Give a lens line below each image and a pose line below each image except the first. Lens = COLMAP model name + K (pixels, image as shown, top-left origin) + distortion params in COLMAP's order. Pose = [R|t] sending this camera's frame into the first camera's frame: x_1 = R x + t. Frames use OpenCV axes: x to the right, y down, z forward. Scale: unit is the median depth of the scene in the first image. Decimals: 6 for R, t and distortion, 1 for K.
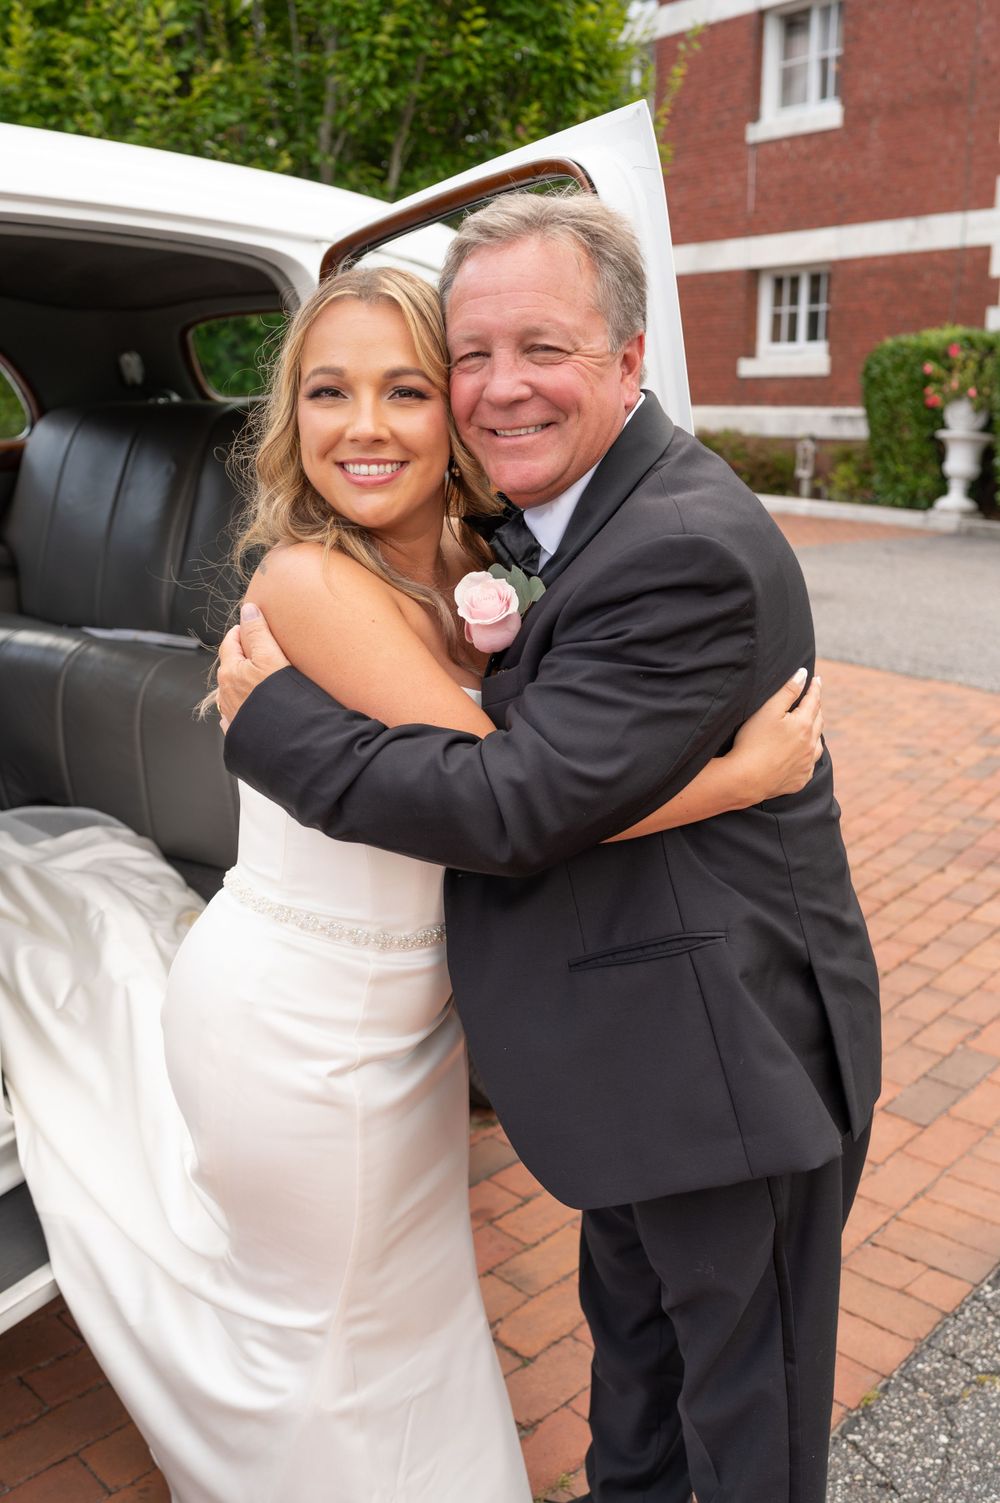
lens RADIAL K [[1392.5, 0, 490.4], [0, 1392.5, 747.1], [0, 0, 1]] dist [-0.010571, 0.000000]
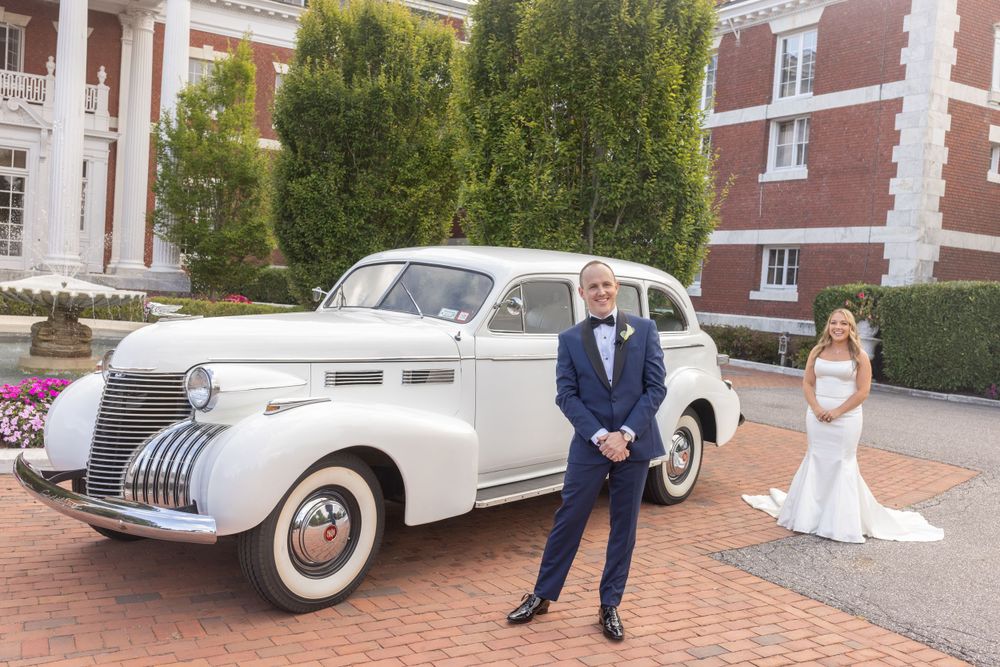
lens RADIAL K [[942.7, 0, 502.0], [0, 942.7, 333.3], [0, 0, 1]] dist [0.008023, 0.000000]
pose [[0.993701, 0.070597, -0.087025, -0.042869], [-0.086683, 0.976422, -0.197700, 0.063863], [0.071017, 0.203998, 0.976392, -0.281429]]
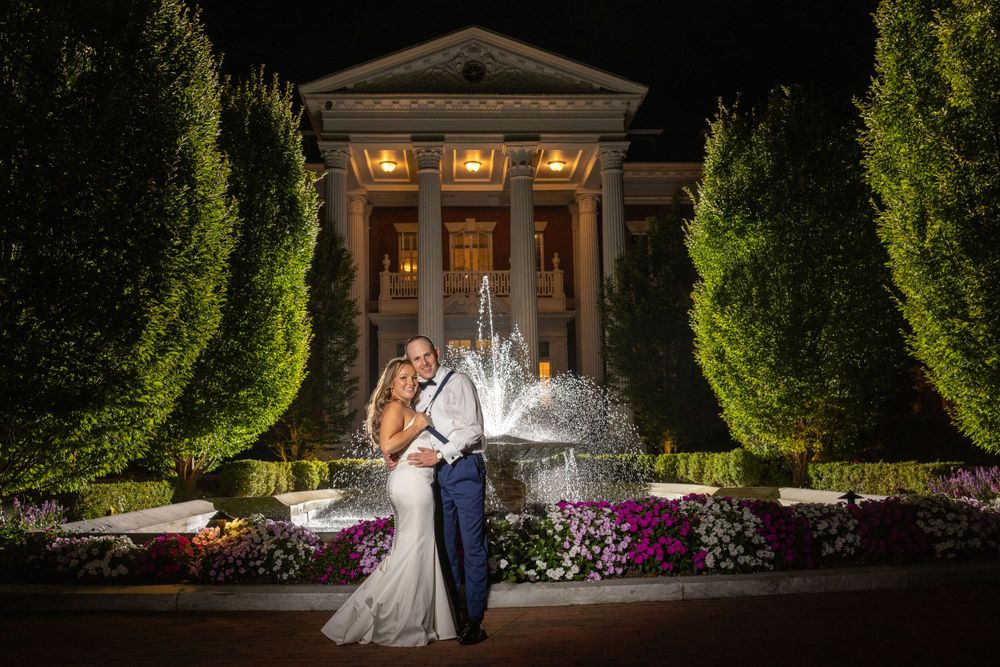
lens RADIAL K [[942.7, 0, 501.2], [0, 942.7, 328.7], [0, 0, 1]] dist [0.008023, 0.000000]
pose [[0.827284, -0.090036, -0.554522, -0.026601], [-0.118776, 0.936727, -0.329294, 0.073408], [0.549084, 0.338283, 0.764245, -0.167158]]
